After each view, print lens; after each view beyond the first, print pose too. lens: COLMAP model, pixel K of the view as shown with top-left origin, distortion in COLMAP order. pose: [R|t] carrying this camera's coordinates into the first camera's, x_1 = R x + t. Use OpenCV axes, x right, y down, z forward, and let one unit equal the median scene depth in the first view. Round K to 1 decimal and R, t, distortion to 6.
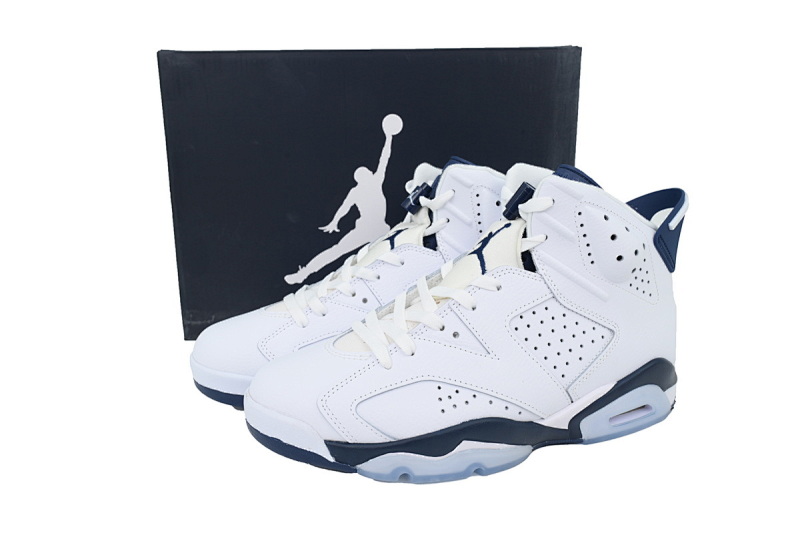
lens RADIAL K [[626.4, 0, 402.8], [0, 626.4, 266.2], [0, 0, 1]] dist [0.014962, -0.000869]
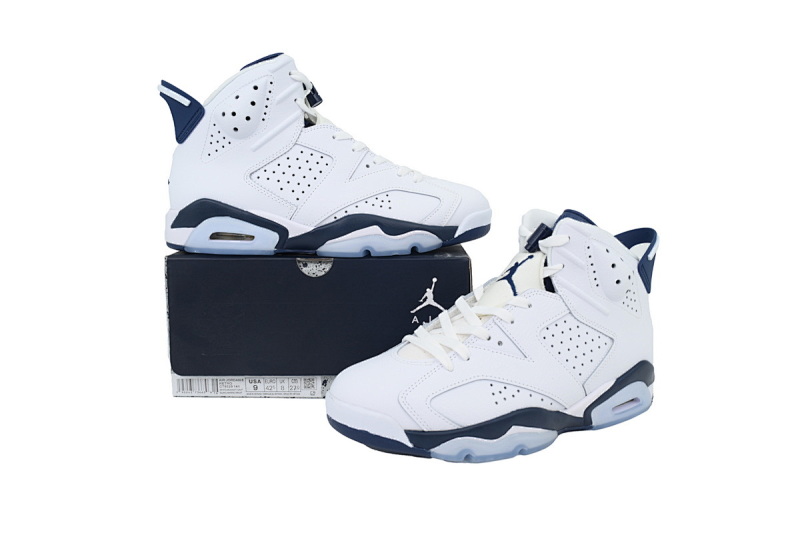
lens RADIAL K [[626.4, 0, 398.1], [0, 626.4, 263.9], [0, 0, 1]] dist [0.014962, -0.000869]
pose [[0.991401, -0.005351, 0.130751, -0.275011], [0.013138, 0.998185, -0.058768, 0.020628], [-0.130200, 0.059981, 0.989672, -0.226251]]
